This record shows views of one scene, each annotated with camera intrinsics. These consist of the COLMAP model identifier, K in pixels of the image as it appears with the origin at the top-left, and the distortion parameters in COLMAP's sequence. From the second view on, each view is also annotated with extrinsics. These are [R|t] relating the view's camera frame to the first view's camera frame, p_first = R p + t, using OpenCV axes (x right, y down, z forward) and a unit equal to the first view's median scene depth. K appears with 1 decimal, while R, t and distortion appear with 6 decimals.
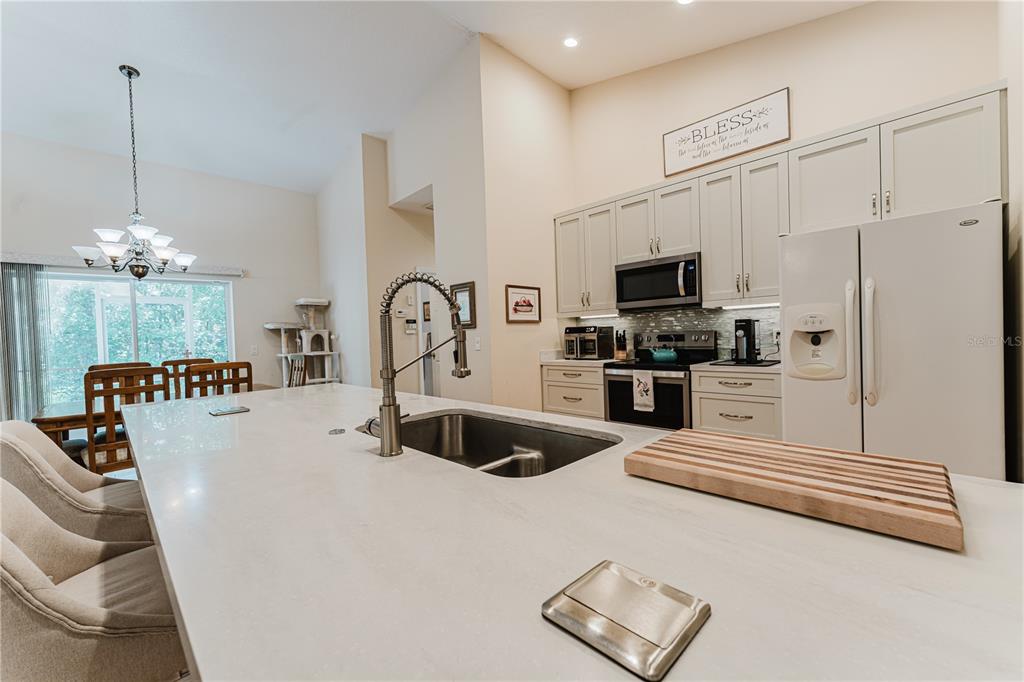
lens RADIAL K [[404.7, 0, 512.0], [0, 404.7, 341.0], [0, 0, 1]] dist [0.001228, -0.000165]
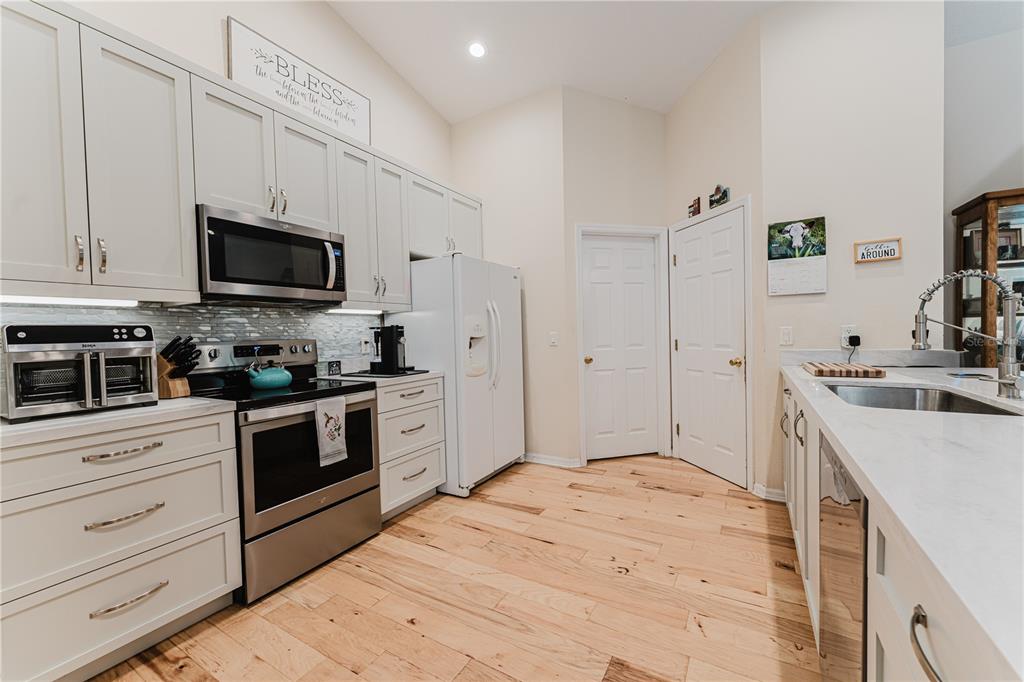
lens RADIAL K [[404.7, 0, 512.0], [0, 404.7, 341.0], [0, 0, 1]] dist [0.001228, -0.000165]
pose [[-0.245382, 0.023210, 0.969149, -0.911095], [0.052777, 0.998551, -0.010552, 0.014939], [-0.967989, 0.048560, -0.246251, 2.263589]]
